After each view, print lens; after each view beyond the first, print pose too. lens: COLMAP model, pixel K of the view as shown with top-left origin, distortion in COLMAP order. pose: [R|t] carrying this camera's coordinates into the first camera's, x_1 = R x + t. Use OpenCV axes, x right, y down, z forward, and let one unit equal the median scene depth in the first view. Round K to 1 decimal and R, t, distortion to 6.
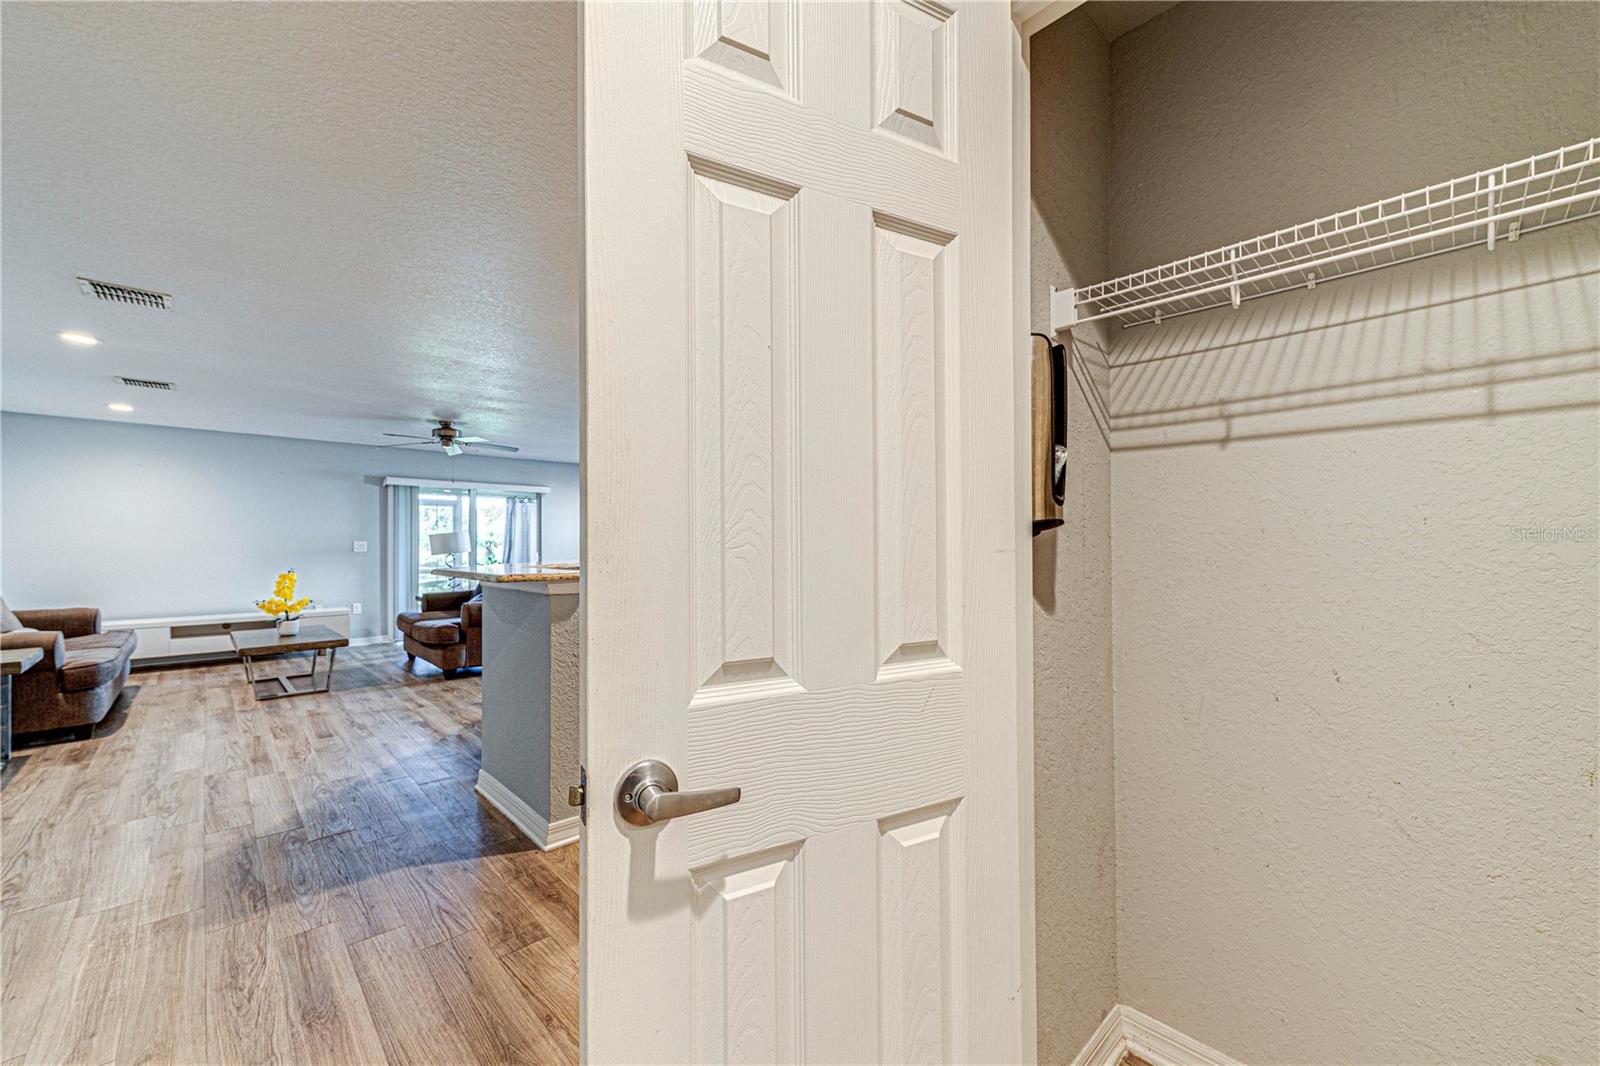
lens RADIAL K [[622.7, 0, 816.1], [0, 622.7, 532.2], [0, 0, 1]] dist [0.001380, -0.003018]
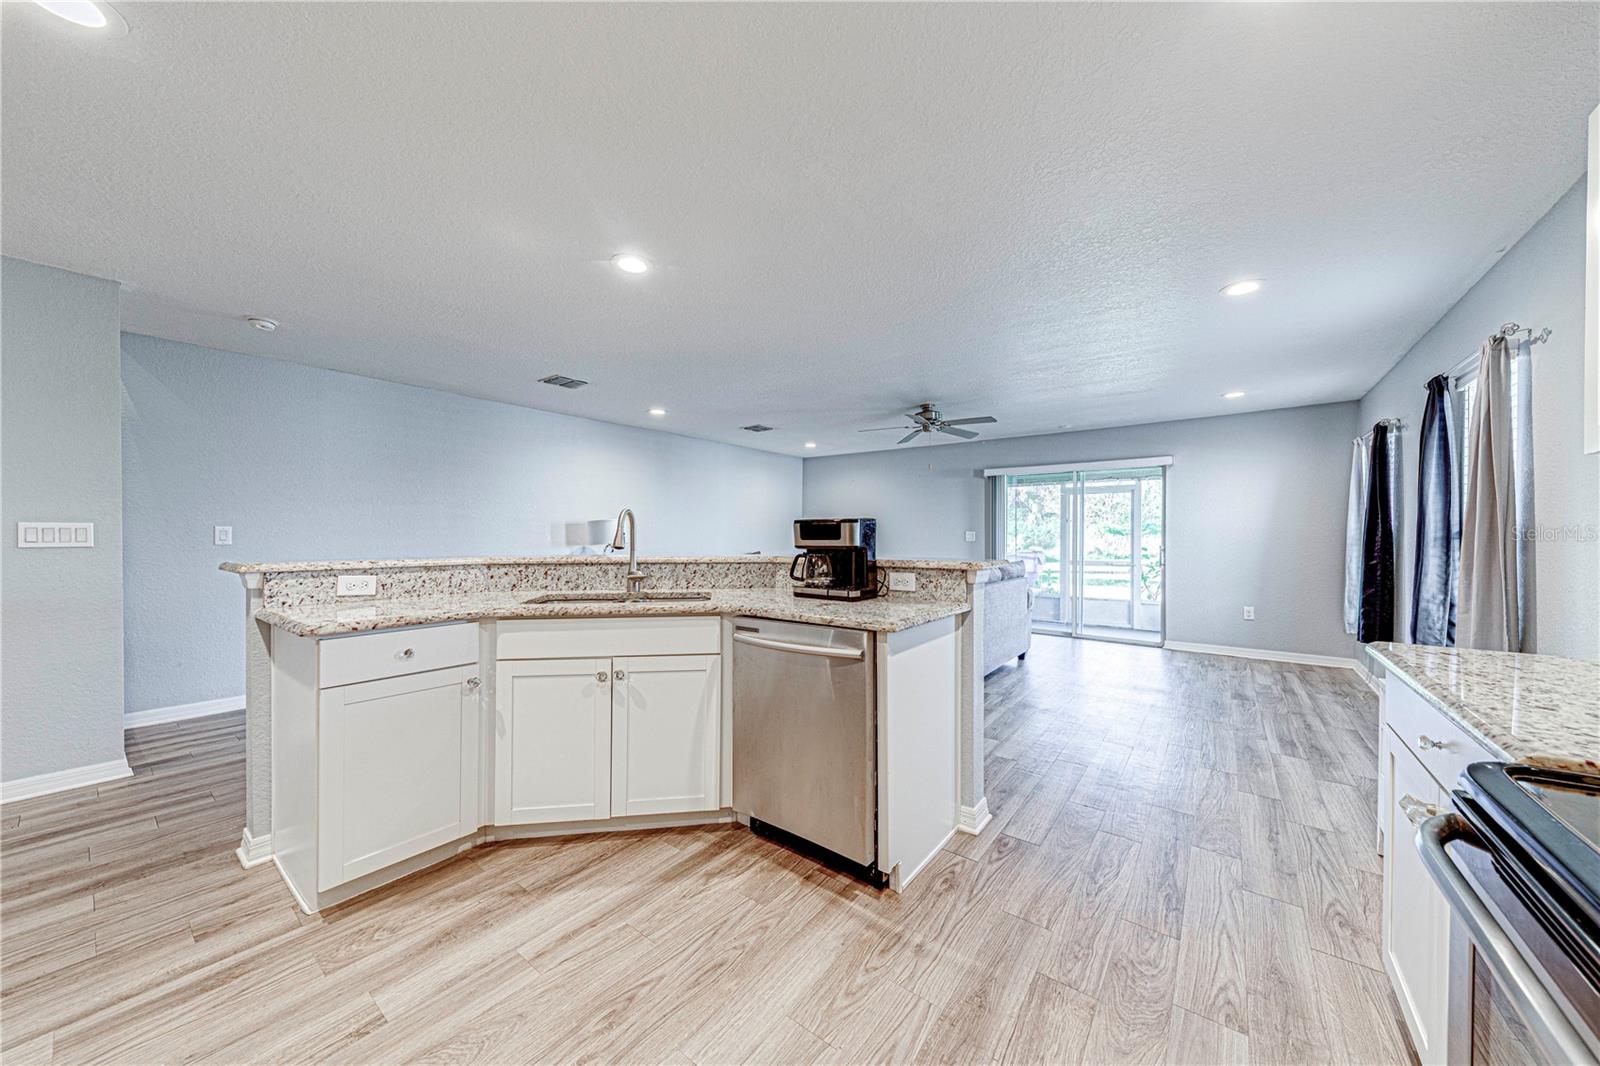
lens RADIAL K [[552.3, 0, 804.4], [0, 552.3, 534.8], [0, 0, 1]] dist [0.013829, -0.006088]
pose [[0.147157, 0.004884, -0.989101, 0.253414], [0.015129, 0.999860, 0.007188, 0.013273], [0.988997, -0.016022, 0.147063, 0.814366]]
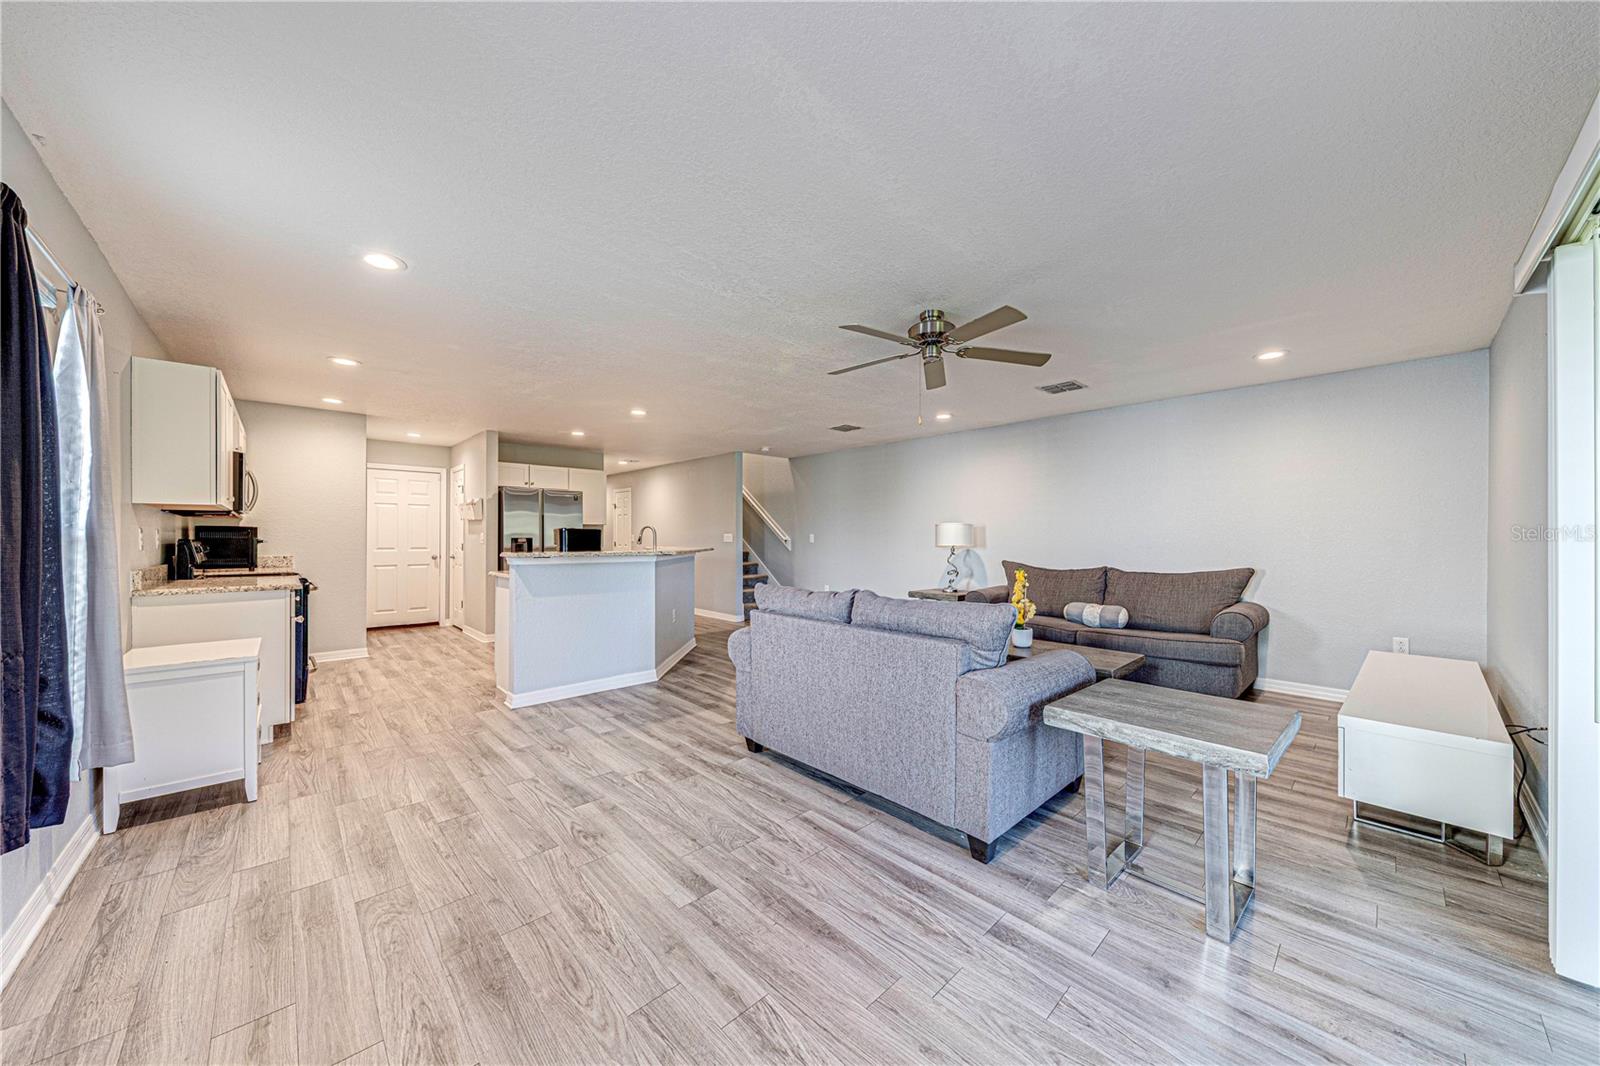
lens RADIAL K [[553.4, 0, 794.8], [0, 553.4, 538.8], [0, 0, 1]] dist [0.000951, 0.000034]
pose [[-0.999378, 0.003069, 0.035143, -0.572148], [0.002443, 0.999838, -0.017849, 0.035102], [-0.035193, -0.017752, -0.999223, 1.753787]]
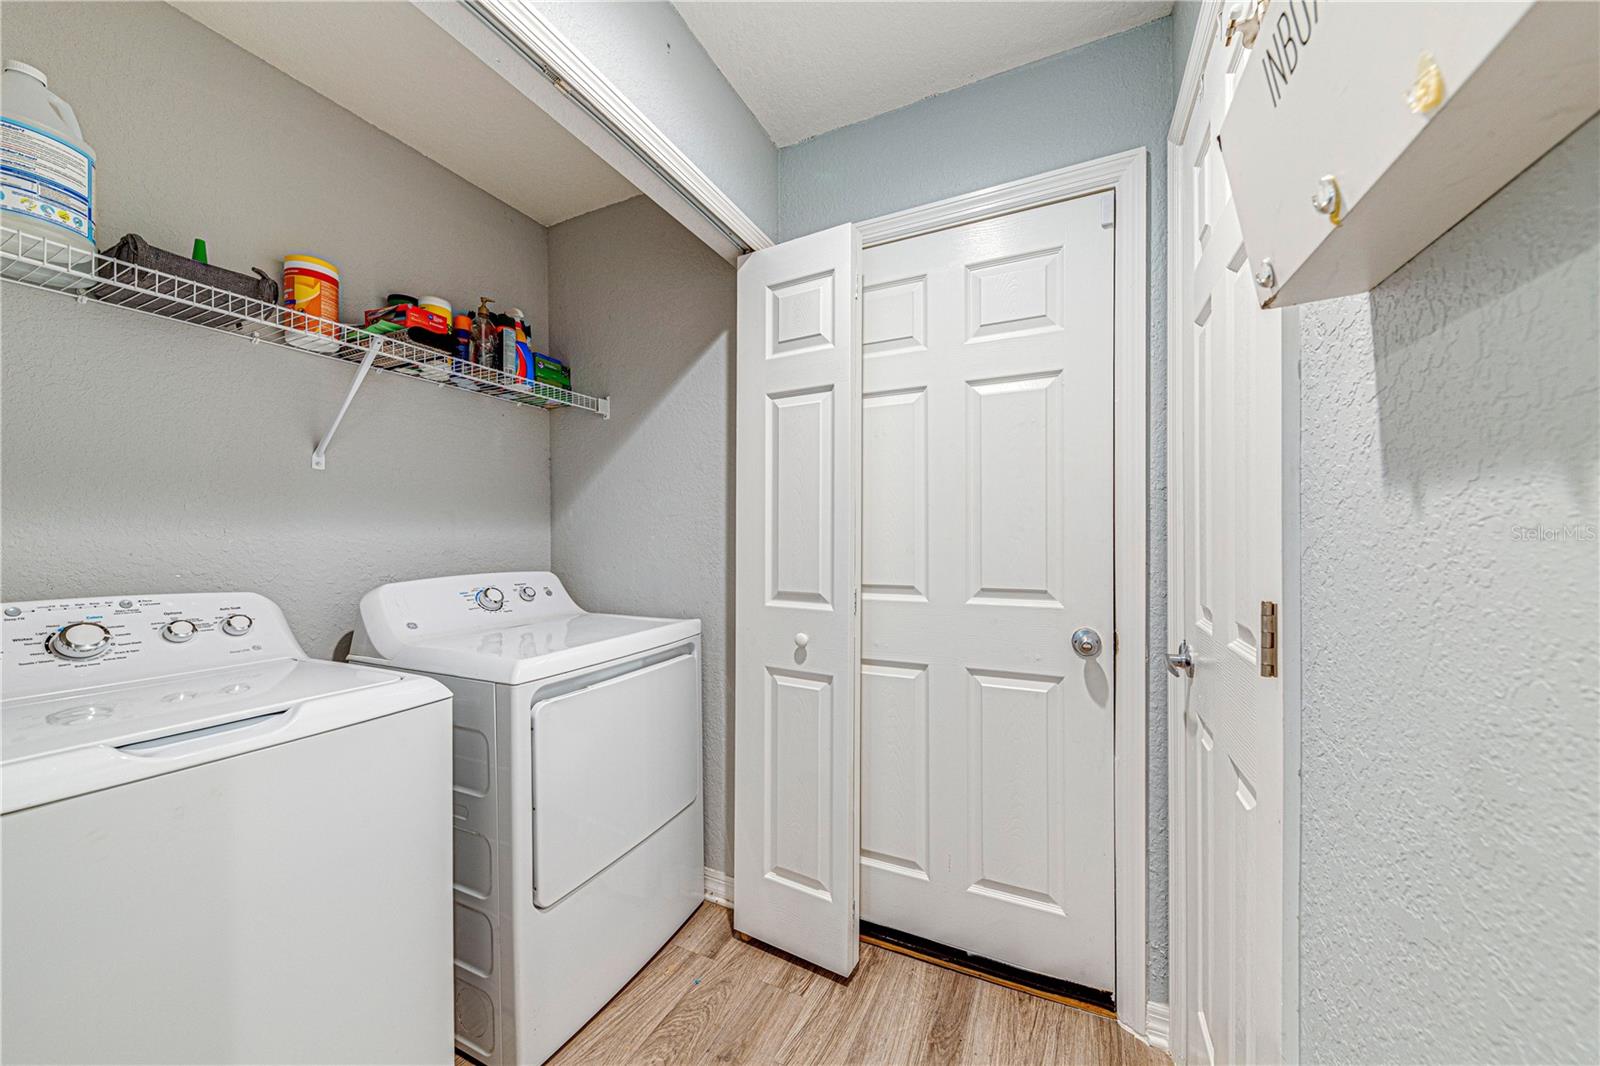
lens RADIAL K [[559.0, 0, 809.2], [0, 559.0, 538.4], [0, 0, 1]] dist [-0.000127, -0.000099]
pose [[-0.359423, 0.006386, 0.933153, 0.211127], [-0.010681, 0.999883, -0.010957, 0.008342], [-0.933113, -0.013906, -0.359313, 0.568176]]
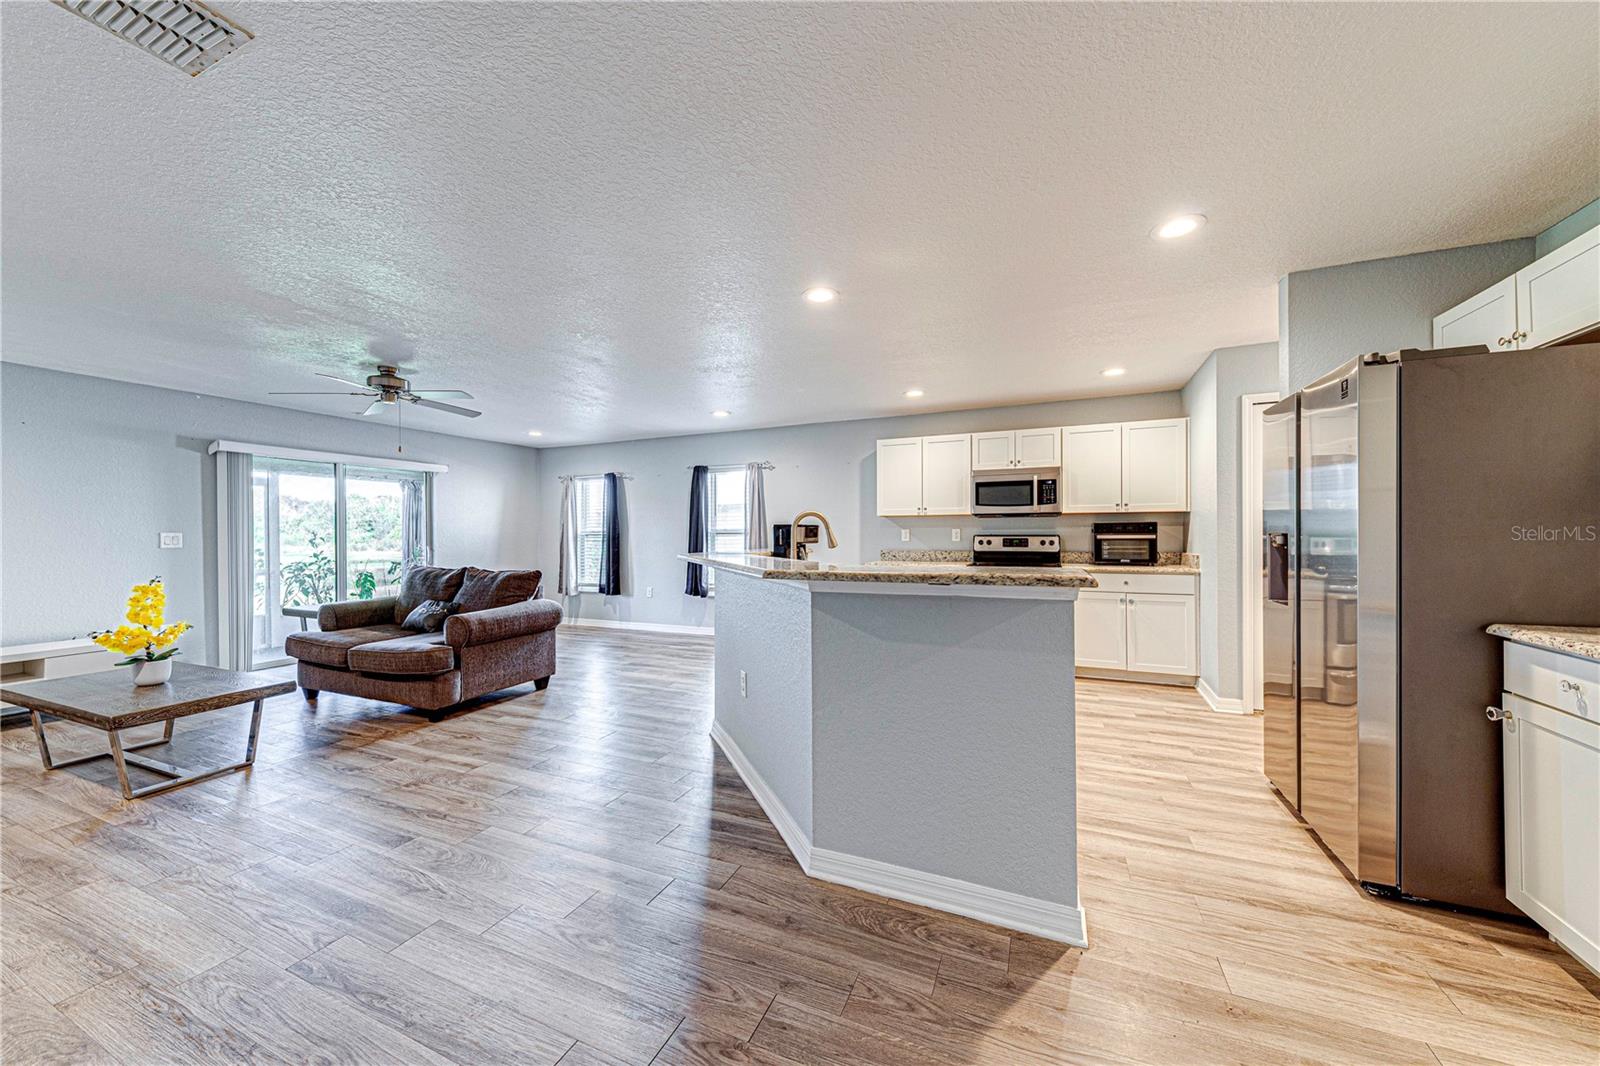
lens RADIAL K [[559.0, 0, 809.2], [0, 559.0, 538.4], [0, 0, 1]] dist [-0.000127, -0.000099]
pose [[0.923159, -0.004936, 0.384387, -0.463738], [-0.004536, 0.999708, 0.023731, 0.005142], [-0.384392, -0.023651, 0.922867, 0.244298]]
